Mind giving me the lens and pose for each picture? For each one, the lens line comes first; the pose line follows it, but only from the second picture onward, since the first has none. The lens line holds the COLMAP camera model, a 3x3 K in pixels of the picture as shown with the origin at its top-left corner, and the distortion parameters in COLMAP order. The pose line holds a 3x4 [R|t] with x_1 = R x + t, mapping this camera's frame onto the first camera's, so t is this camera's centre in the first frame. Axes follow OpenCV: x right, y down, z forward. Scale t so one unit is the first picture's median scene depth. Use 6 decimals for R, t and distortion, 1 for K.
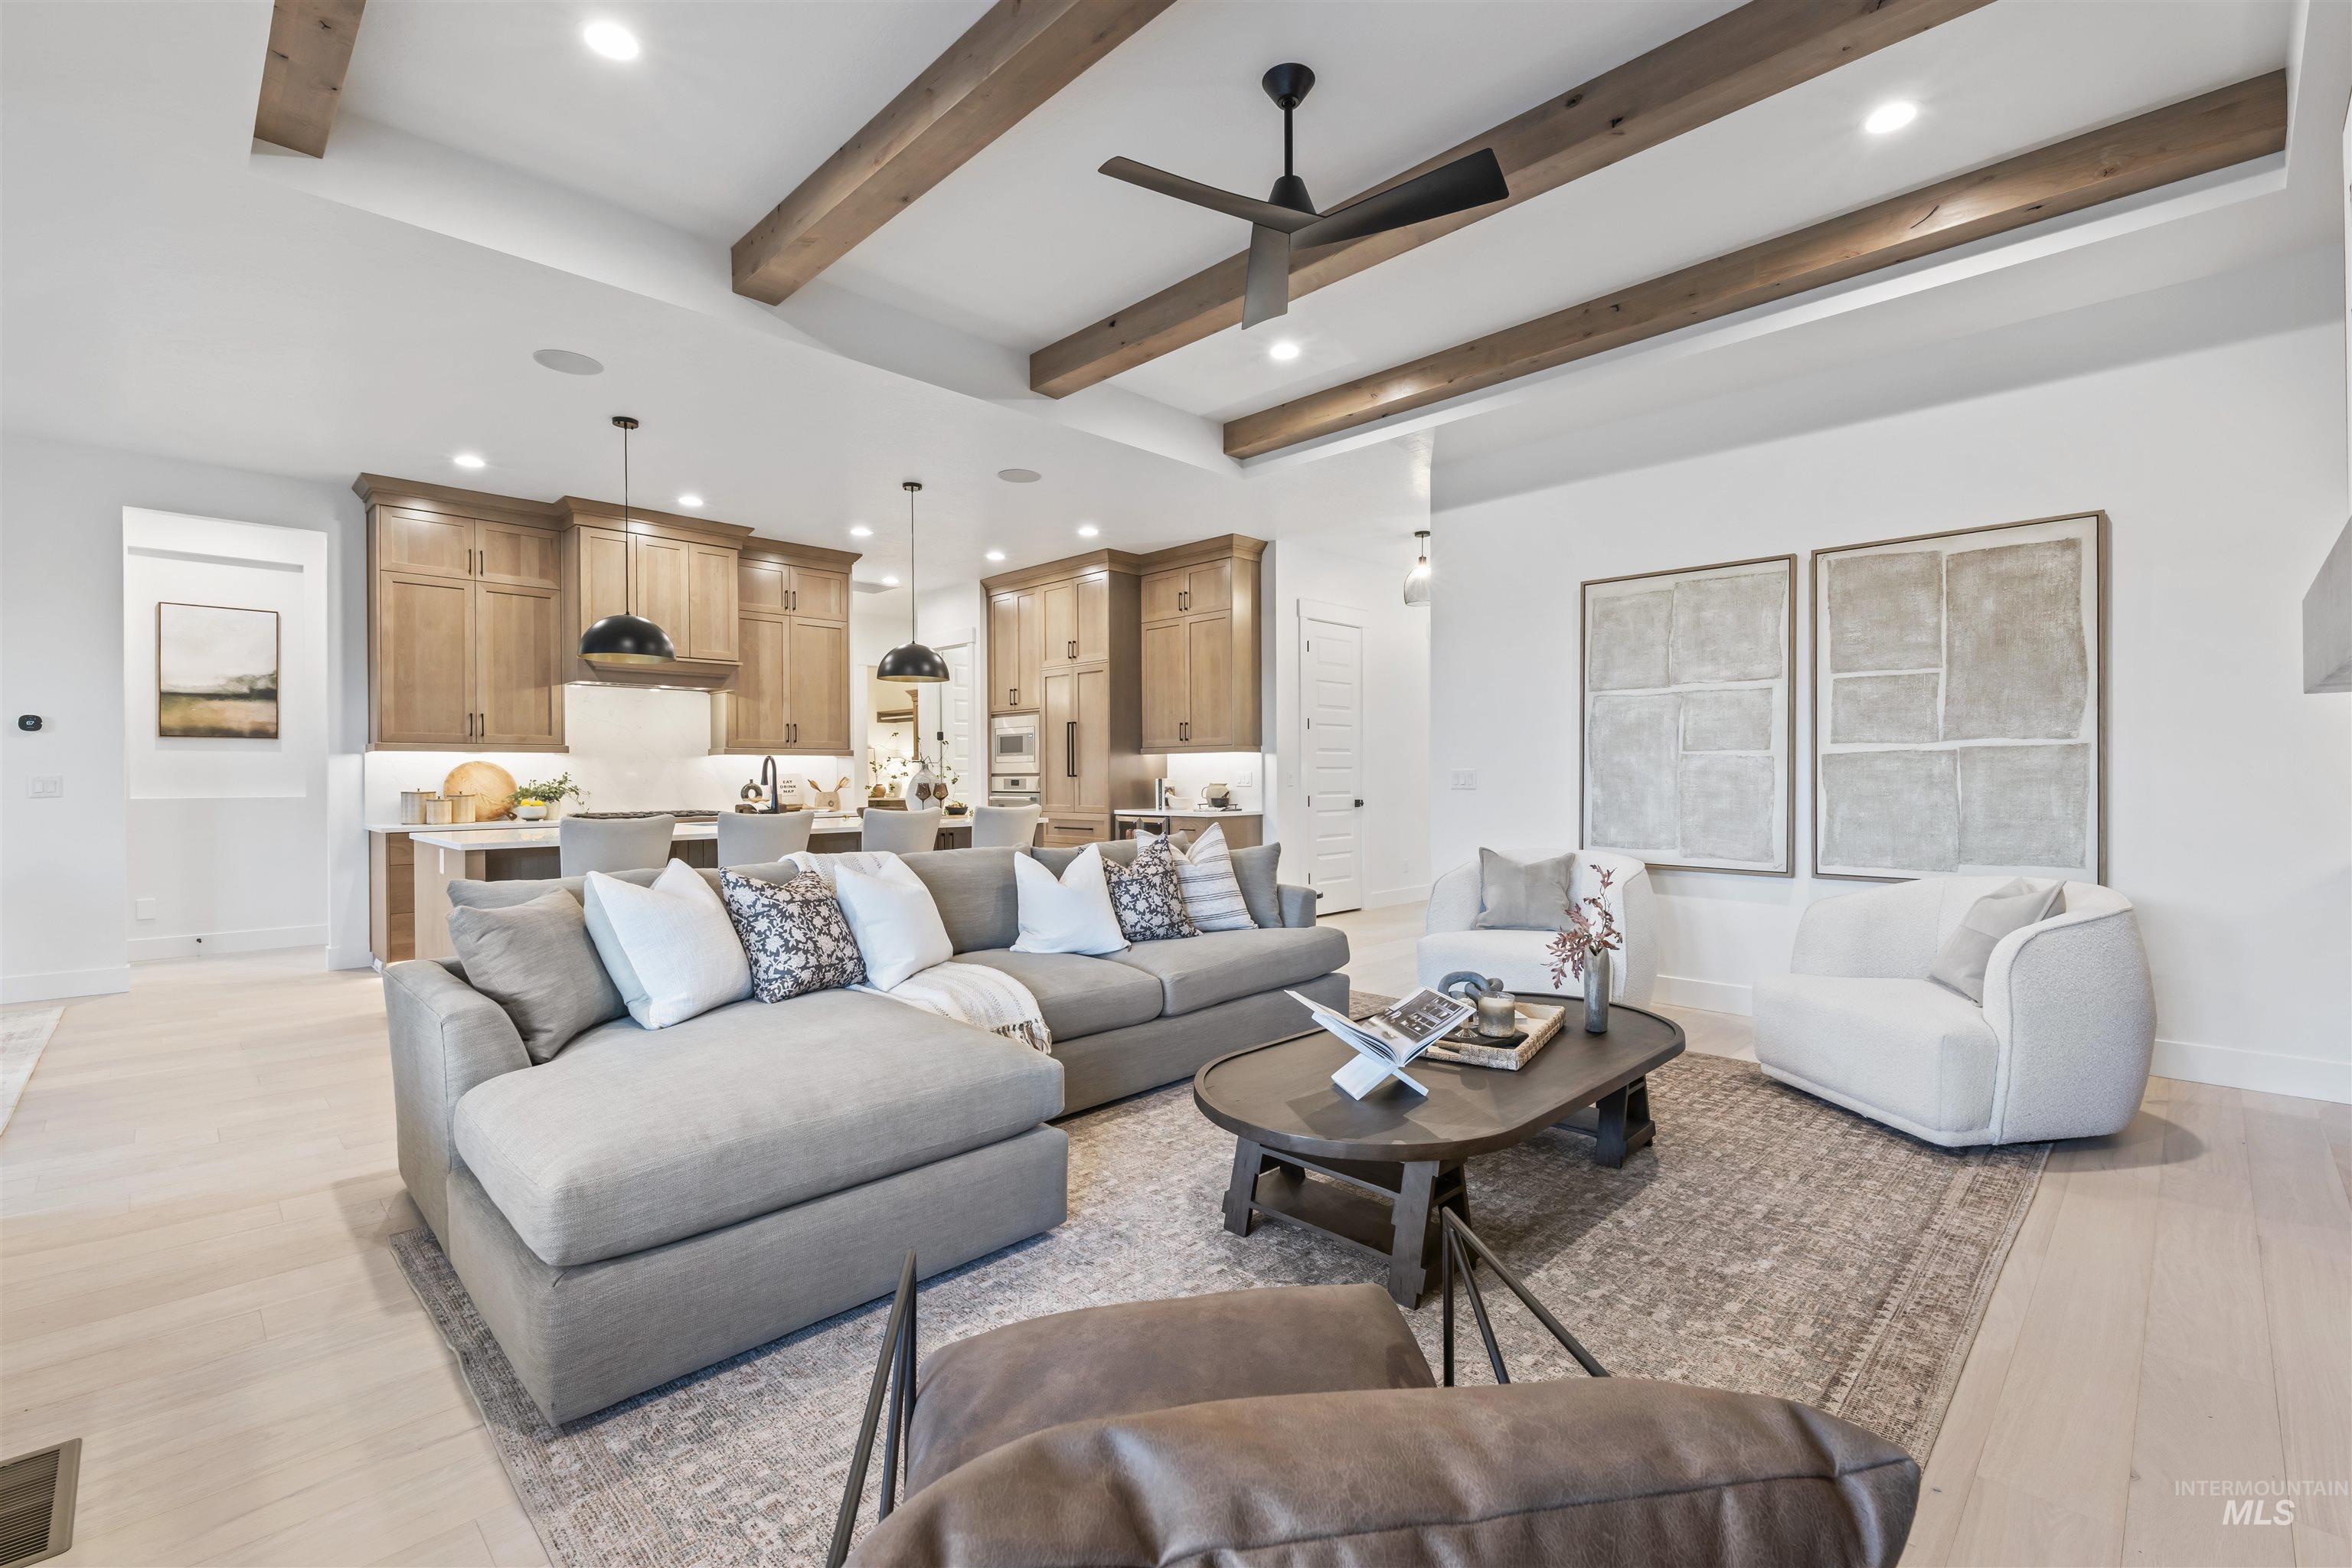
lens RADIAL K [[1035.3, 0, 1179.9], [0, 1035.3, 779.0], [0, 0, 1]] dist [0.002491, 0.000140]
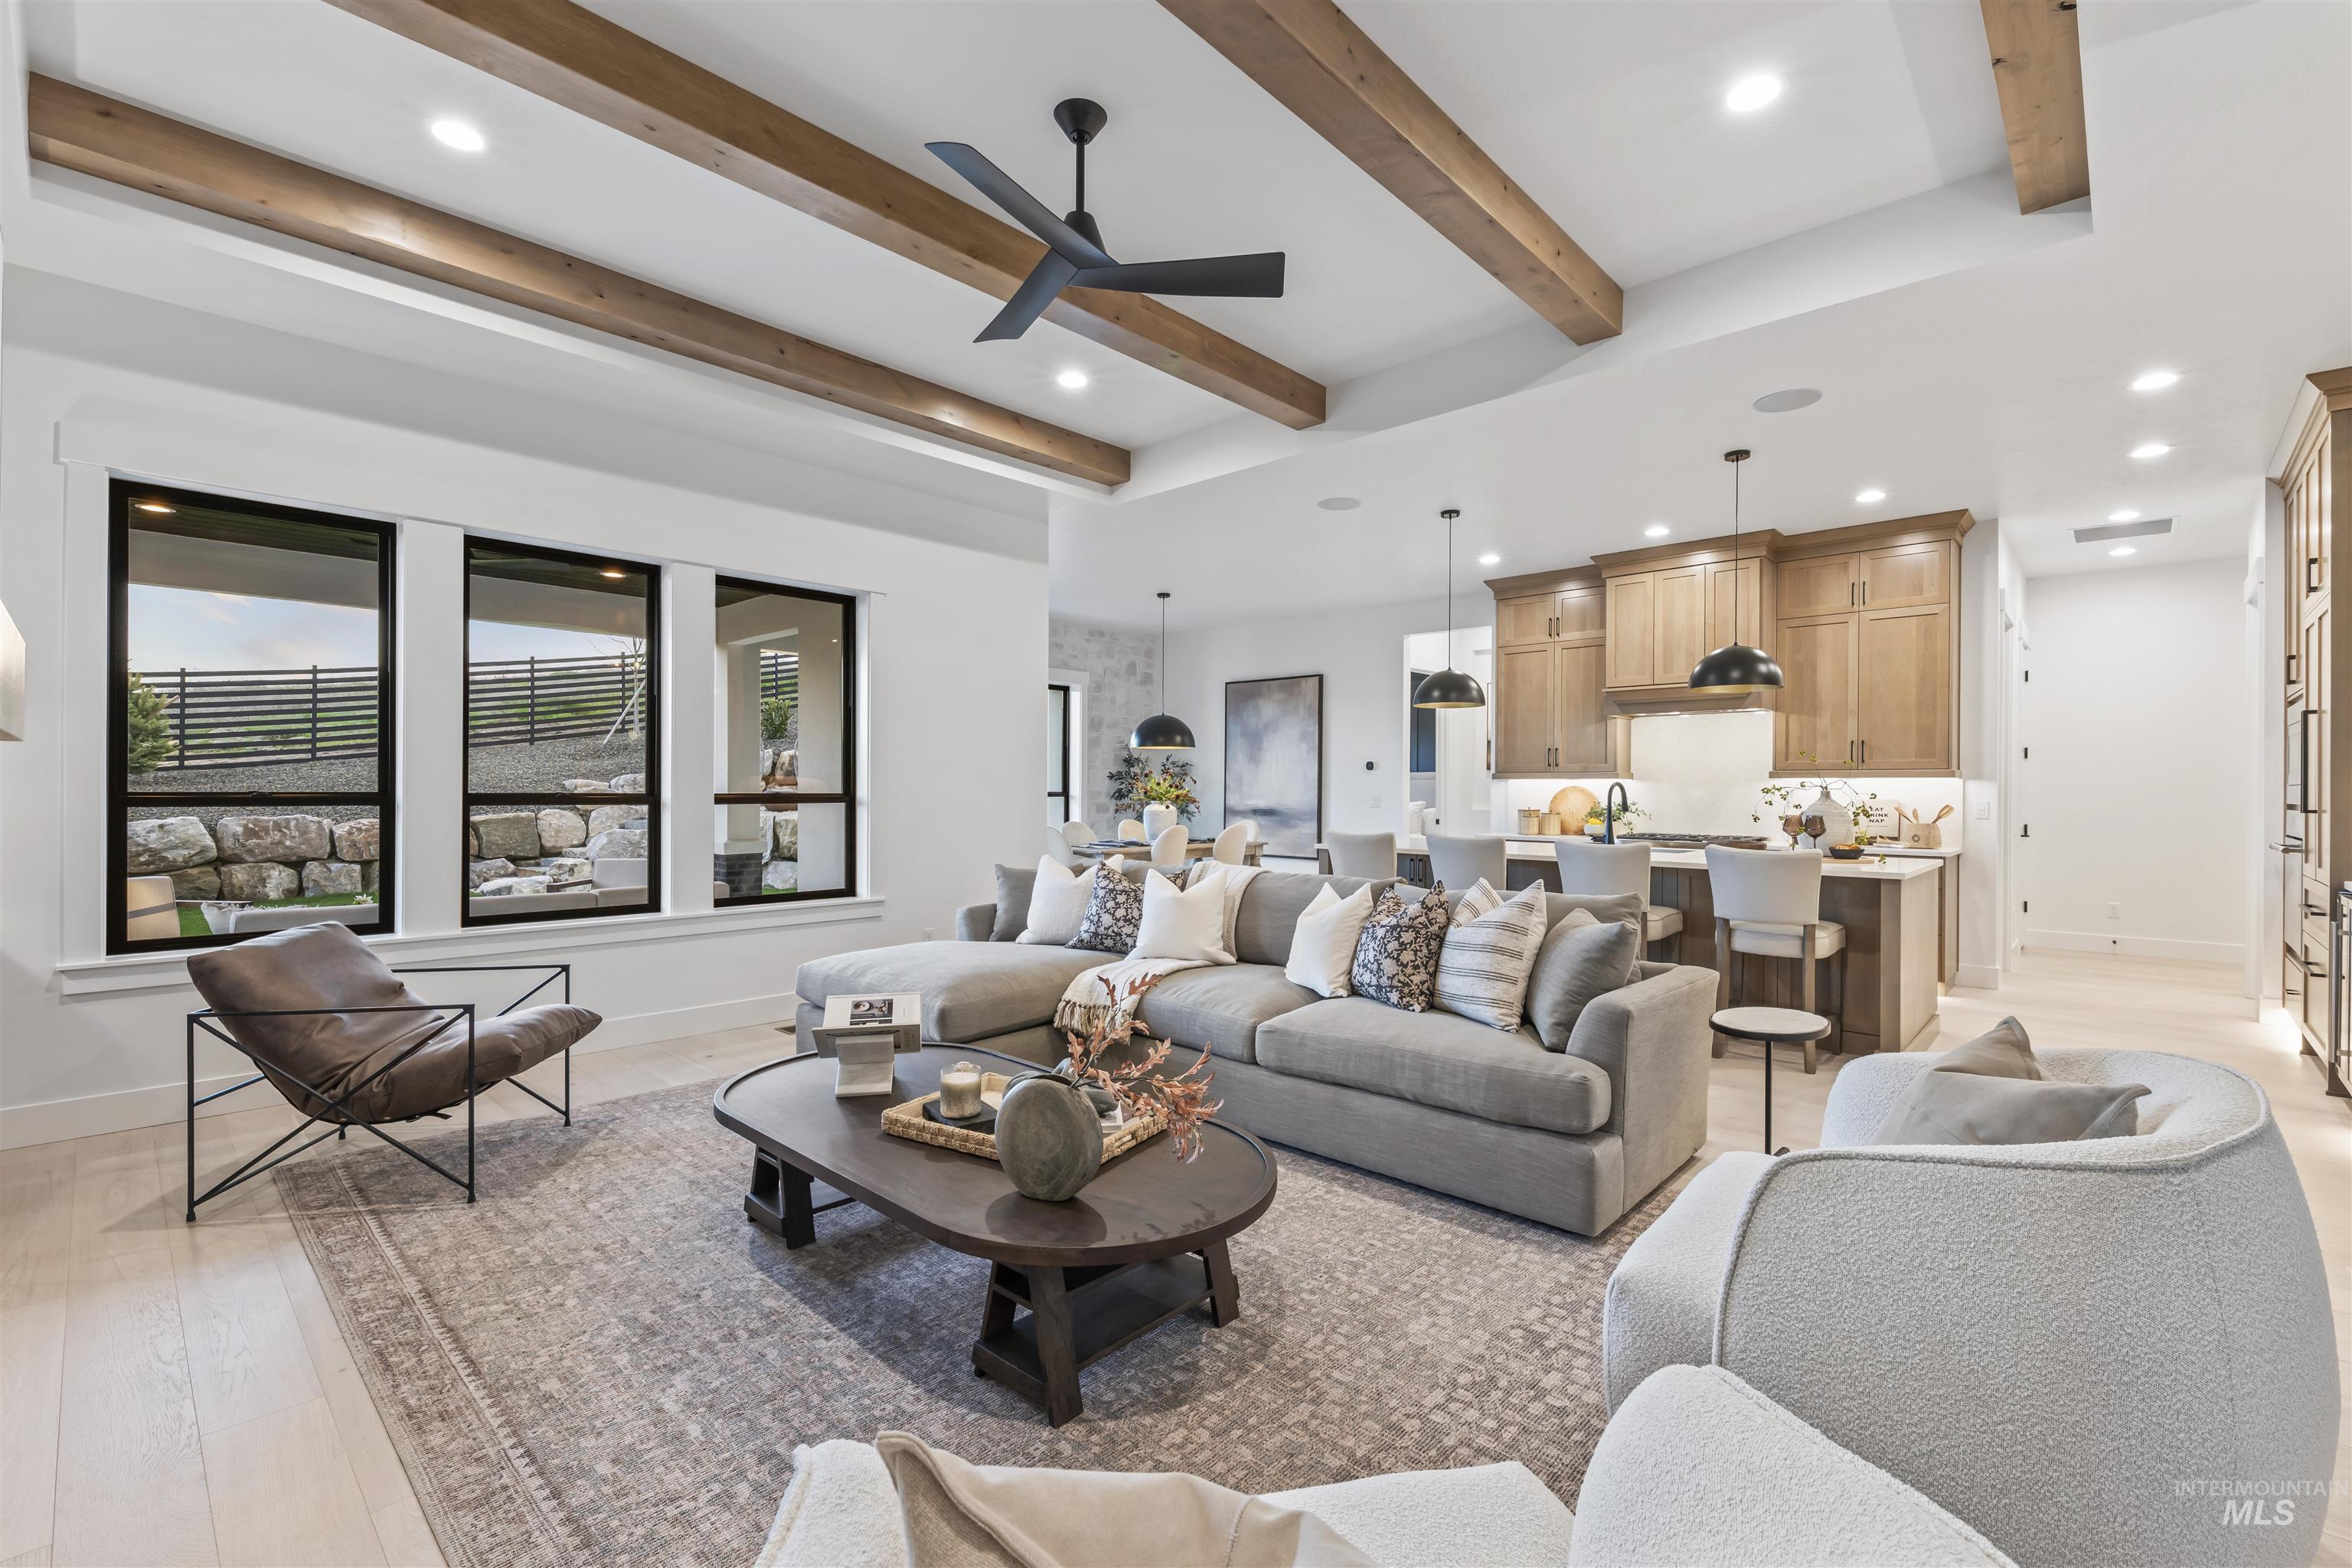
lens RADIAL K [[1014.0, 0, 1176.0], [0, 1014.0, 784.0], [0, 0, 1]] dist [0.004308, 0.000049]
pose [[0.018713, -0.000030, -0.999825, 0.544512], [-0.009618, 0.999954, -0.000210, -0.015966], [0.999779, 0.009620, 0.018712, 0.541422]]
